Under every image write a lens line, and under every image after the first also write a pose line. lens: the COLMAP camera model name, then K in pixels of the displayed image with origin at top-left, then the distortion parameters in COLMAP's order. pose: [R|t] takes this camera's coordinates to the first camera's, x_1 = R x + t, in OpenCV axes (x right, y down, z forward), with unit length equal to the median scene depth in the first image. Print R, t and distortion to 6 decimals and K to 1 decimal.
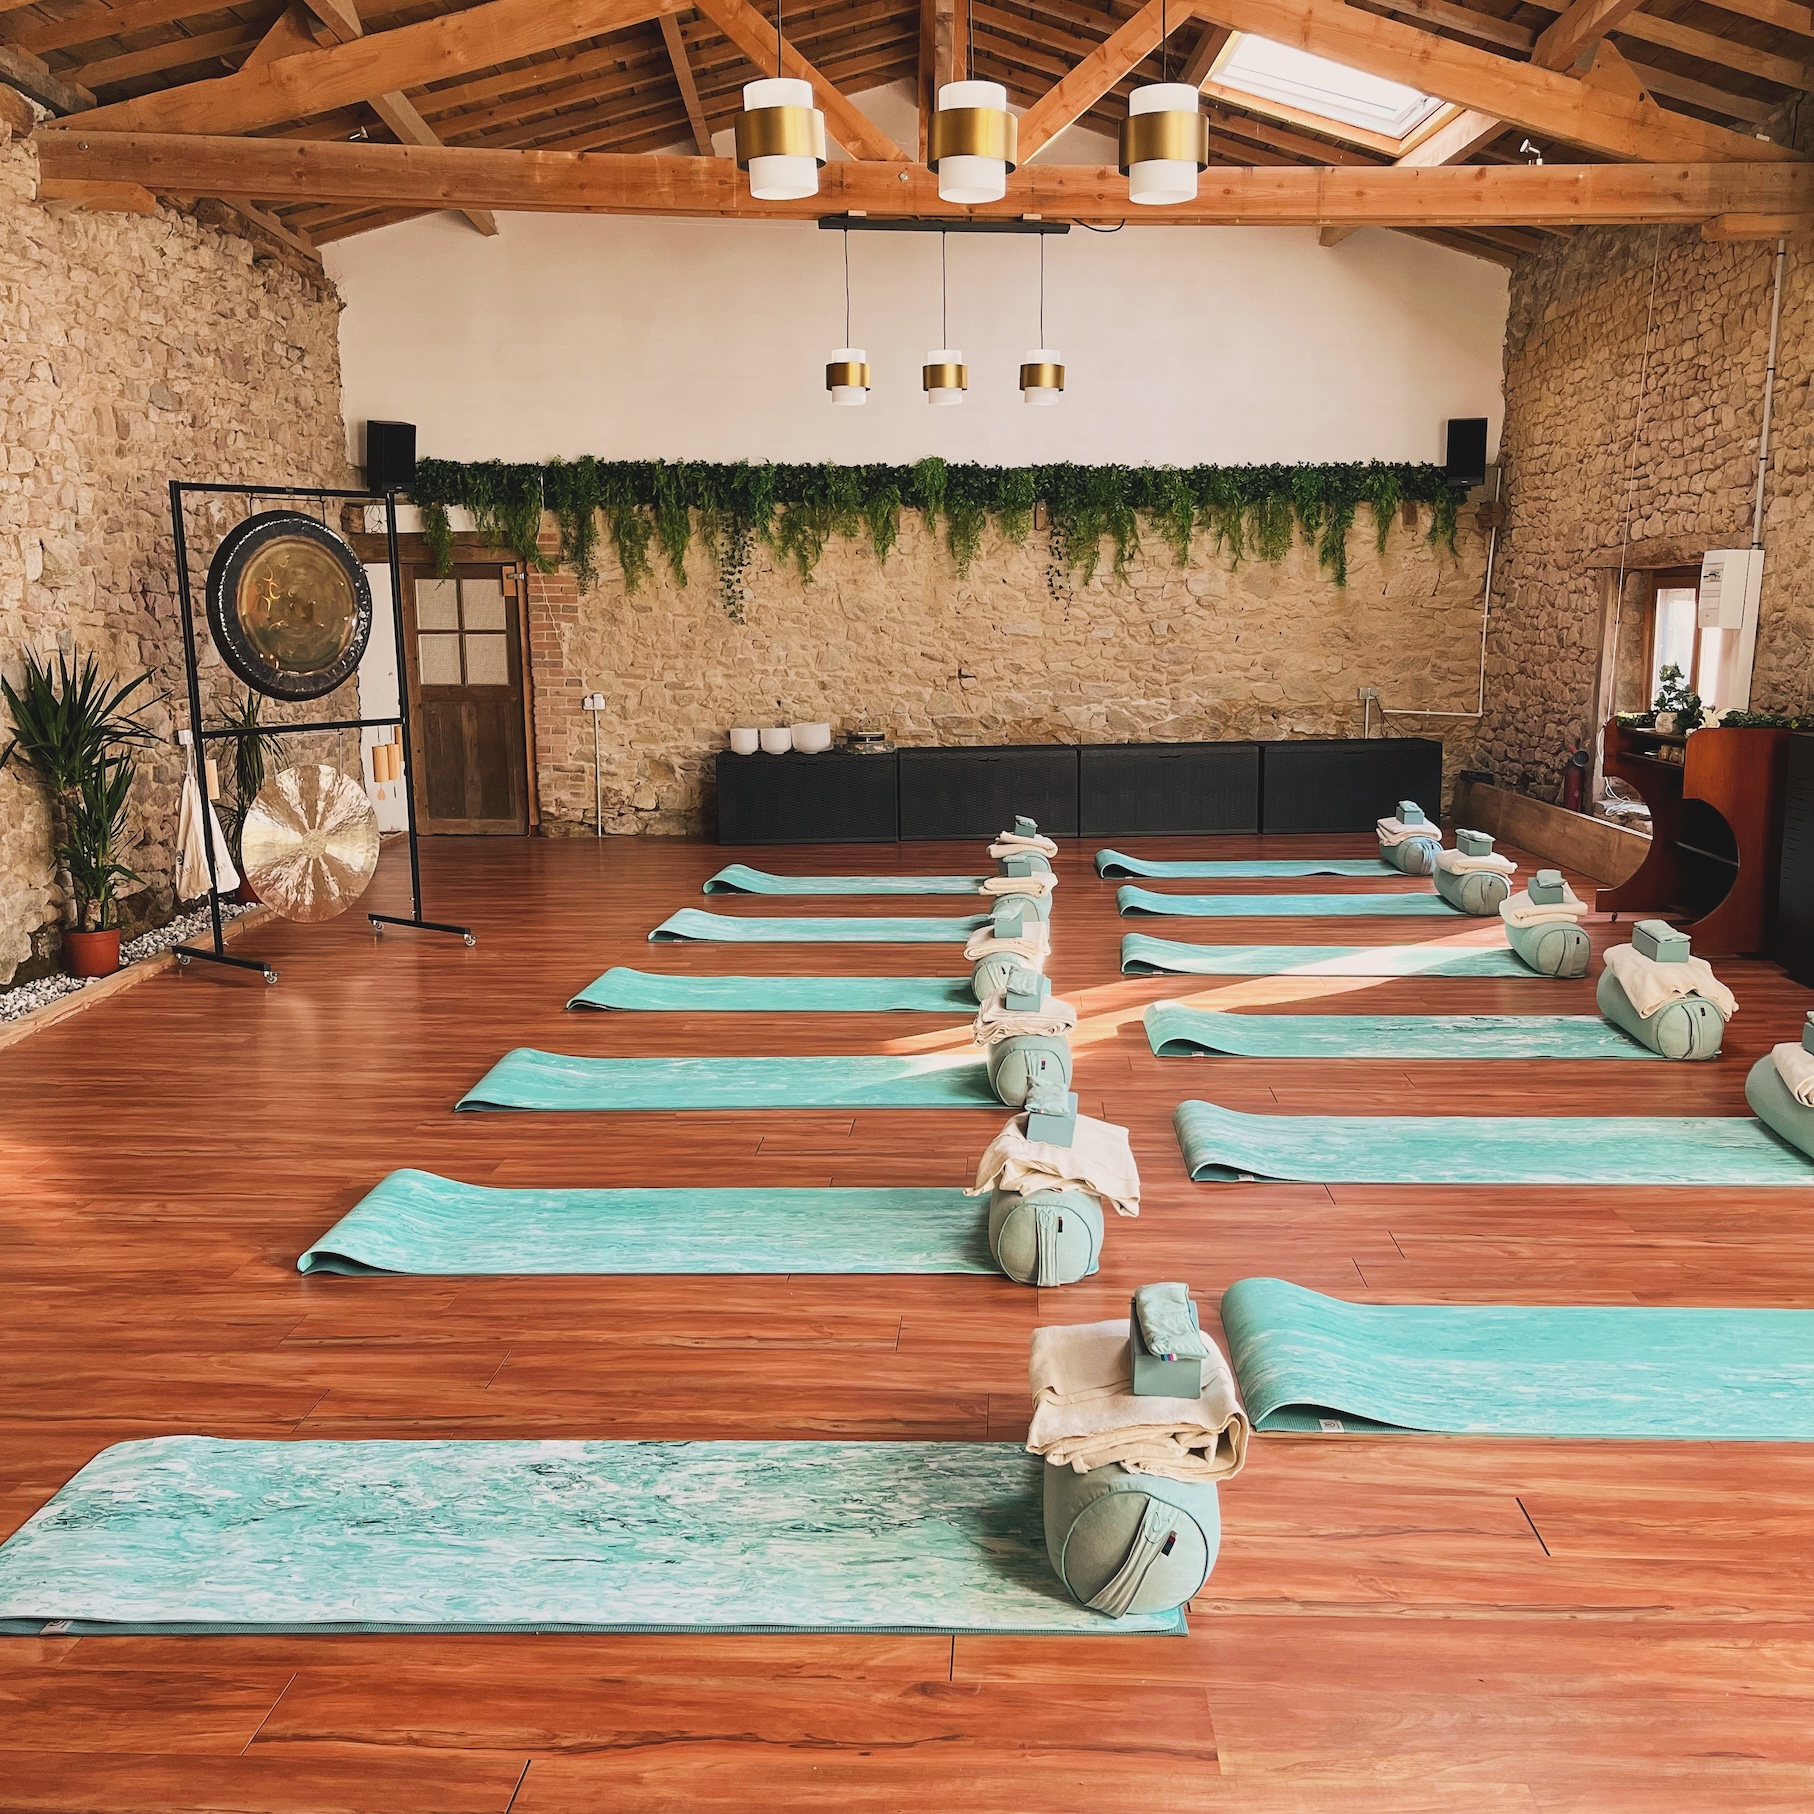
lens RADIAL K [[1807.5, 0, 908.2], [0, 1807.5, 917.2], [0, 0, 1]] dist [0.031552, 0.000000]
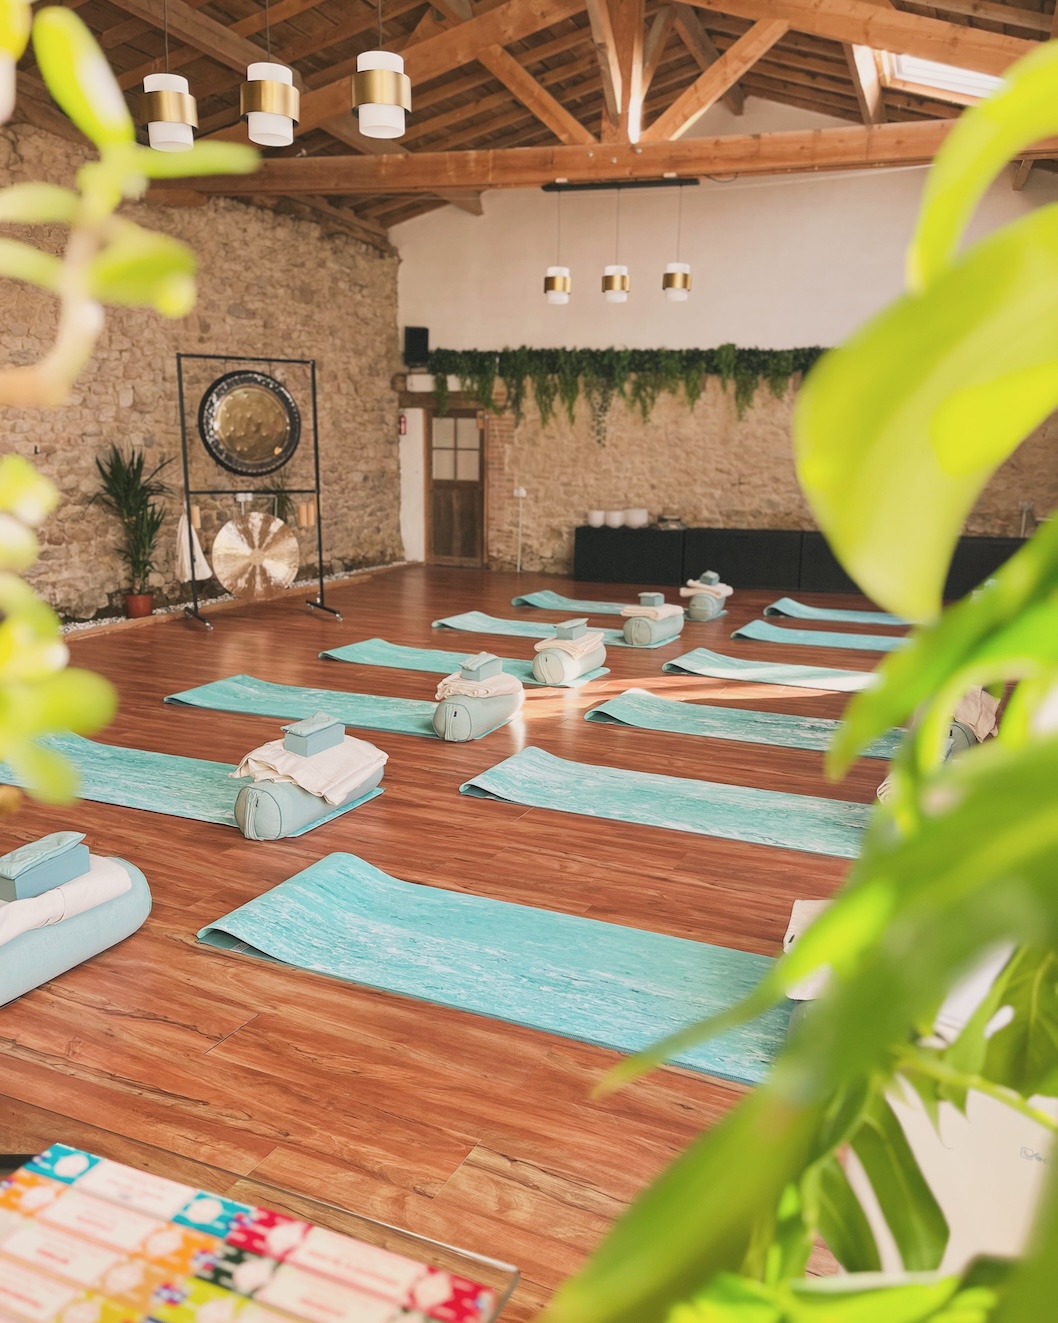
lens RADIAL K [[1058.8, 0, 524.0], [0, 1058.8, 659.6], [0, 0, 1]] dist [0.043077, -0.030813]
pose [[0.930010, 0.094298, -0.355231, 0.204659], [-0.085425, 0.995516, 0.040618, -0.003110], [0.357468, -0.007429, 0.933896, 0.074056]]
